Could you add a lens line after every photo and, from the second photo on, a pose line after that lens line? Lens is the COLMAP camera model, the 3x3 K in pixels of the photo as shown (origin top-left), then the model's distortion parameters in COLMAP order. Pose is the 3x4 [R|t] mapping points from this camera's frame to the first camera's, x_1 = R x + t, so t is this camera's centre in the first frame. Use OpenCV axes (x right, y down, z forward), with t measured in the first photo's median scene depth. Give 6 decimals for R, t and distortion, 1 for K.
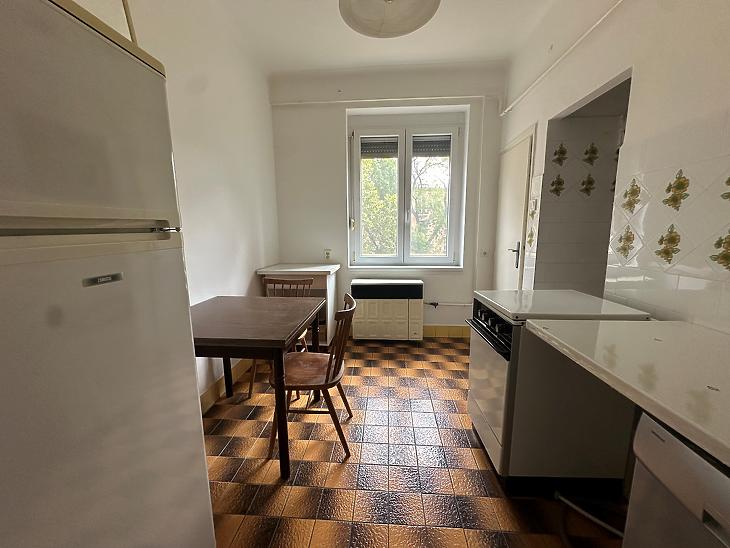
lens RADIAL K [[293.2, 0, 363.4], [0, 293.2, 275.9], [0, 0, 1]] dist [-0.003349, 0.000258]
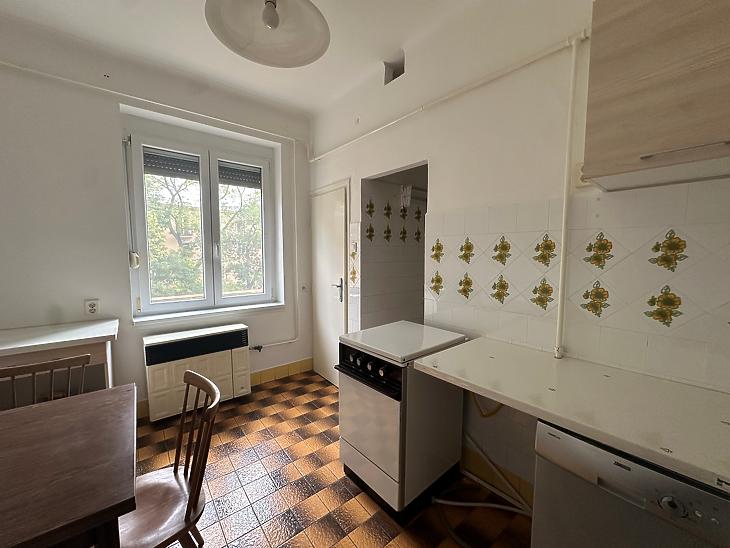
lens RADIAL K [[293.2, 0, 364.6], [0, 293.2, 273.8], [0, 0, 1]] dist [-0.003349, 0.000258]
pose [[0.721811, -0.044469, 0.690660, -0.149697], [0.099700, 0.994206, -0.040184, -0.067589], [-0.684871, 0.097865, 0.722062, 0.114126]]
